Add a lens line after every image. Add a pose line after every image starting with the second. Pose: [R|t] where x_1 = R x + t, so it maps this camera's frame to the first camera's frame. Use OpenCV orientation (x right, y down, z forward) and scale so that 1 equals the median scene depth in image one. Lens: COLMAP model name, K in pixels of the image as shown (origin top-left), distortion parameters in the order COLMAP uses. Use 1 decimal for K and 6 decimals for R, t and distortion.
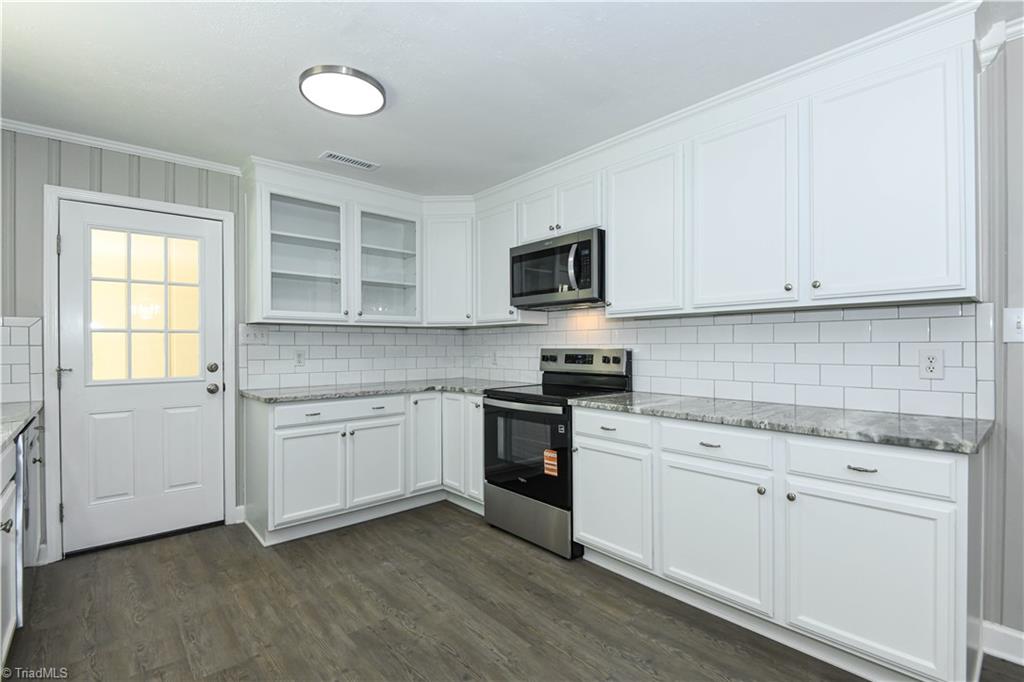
lens RADIAL K [[475.0, 0, 513.3], [0, 475.0, 343.7], [0, 0, 1]] dist [0.021839, -0.022312]
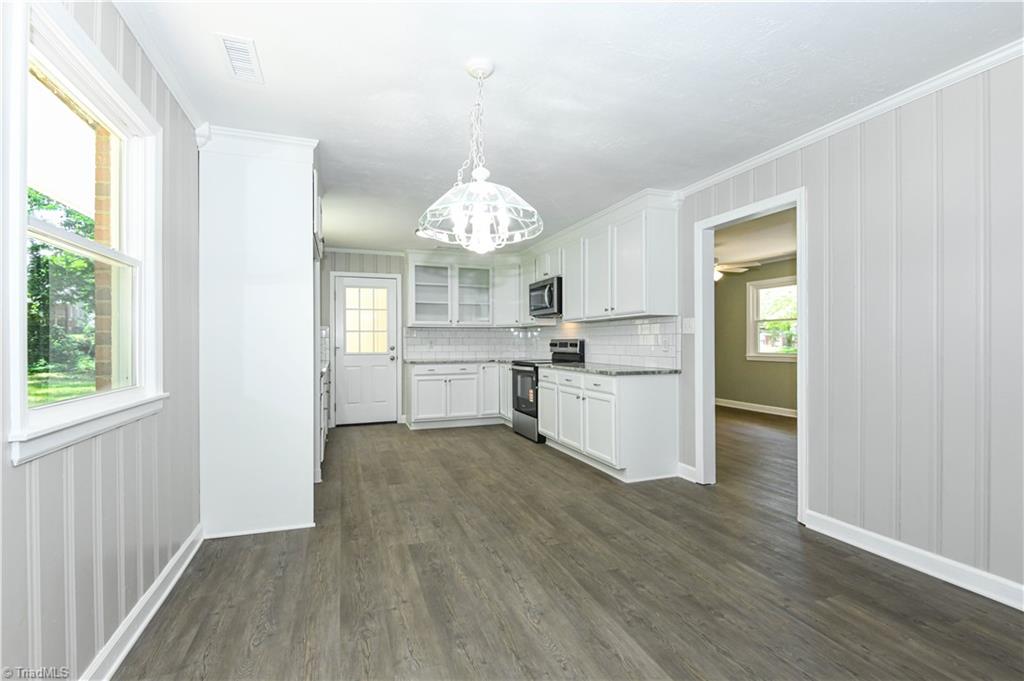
lens RADIAL K [[469.4, 0, 511.4], [0, 469.4, 337.8], [0, 0, 1]] dist [0.028666, -0.027469]
pose [[0.932881, -0.002533, -0.360175, 0.673880], [0.000865, 0.999988, -0.004793, 0.015792], [0.360183, 0.004160, 0.932872, -0.828873]]
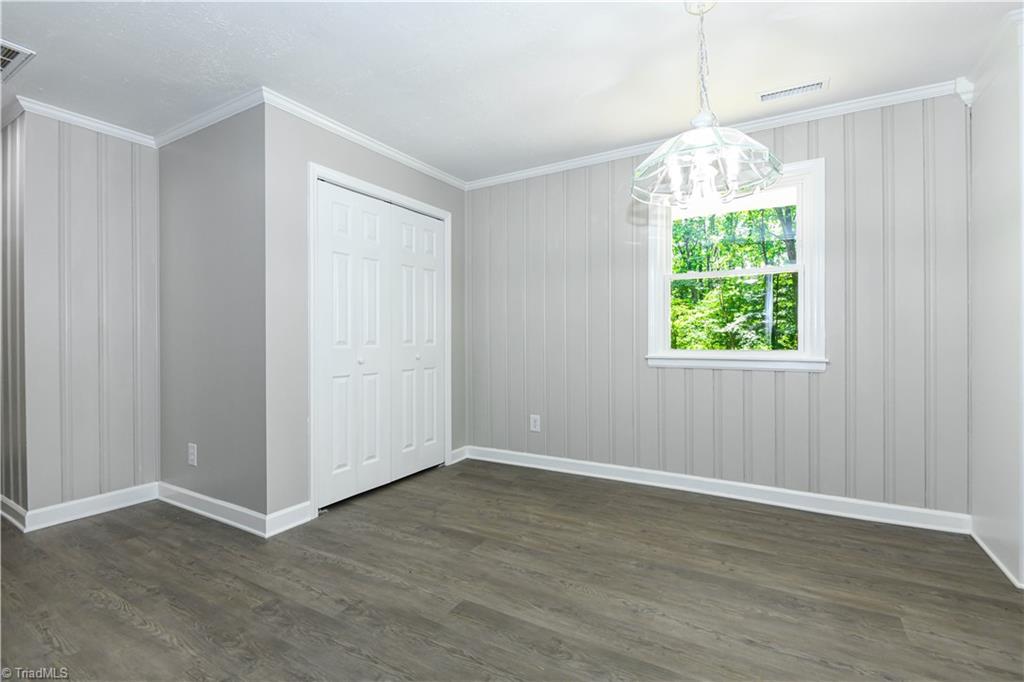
lens RADIAL K [[471.4, 0, 510.3], [0, 471.4, 338.2], [0, 0, 1]] dist [-0.000245, -0.011453]
pose [[-0.950260, 0.008535, -0.311341, 0.815750], [0.008715, 0.999962, 0.000813, 0.048507], [0.311336, -0.001941, -0.950298, 0.375530]]
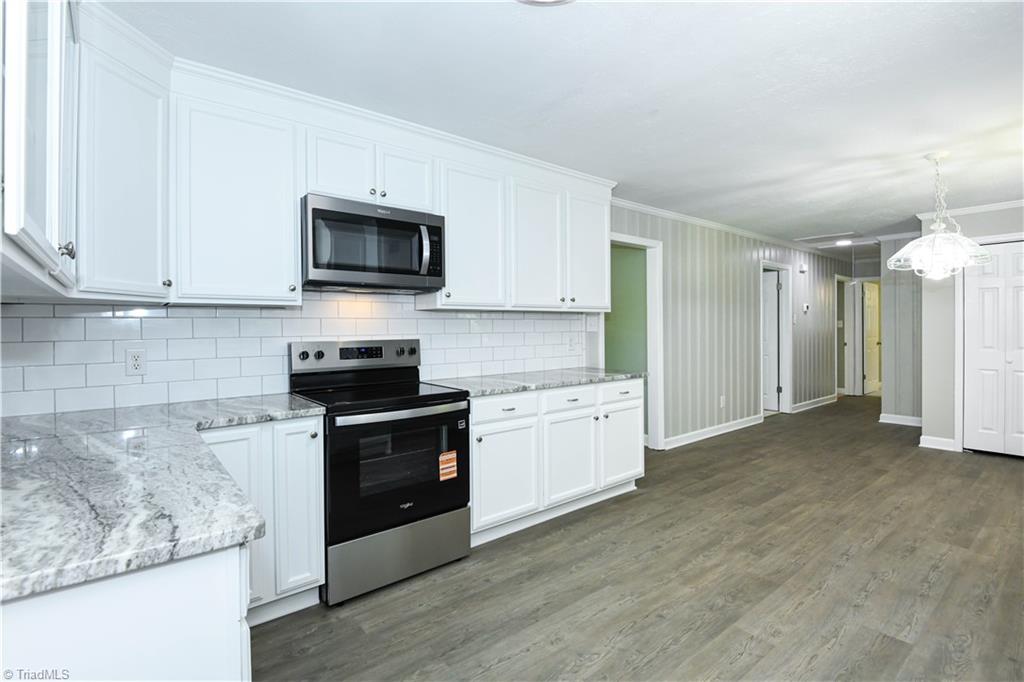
lens RADIAL K [[478.0, 0, 511.0], [0, 478.0, 327.7], [0, 0, 1]] dist [0.001024, -0.013471]
pose [[0.041722, 0.003172, 0.999124, -0.782960], [0.003405, 0.999989, -0.003317, -0.009609], [-0.999123, 0.003540, 0.041711, 0.793199]]
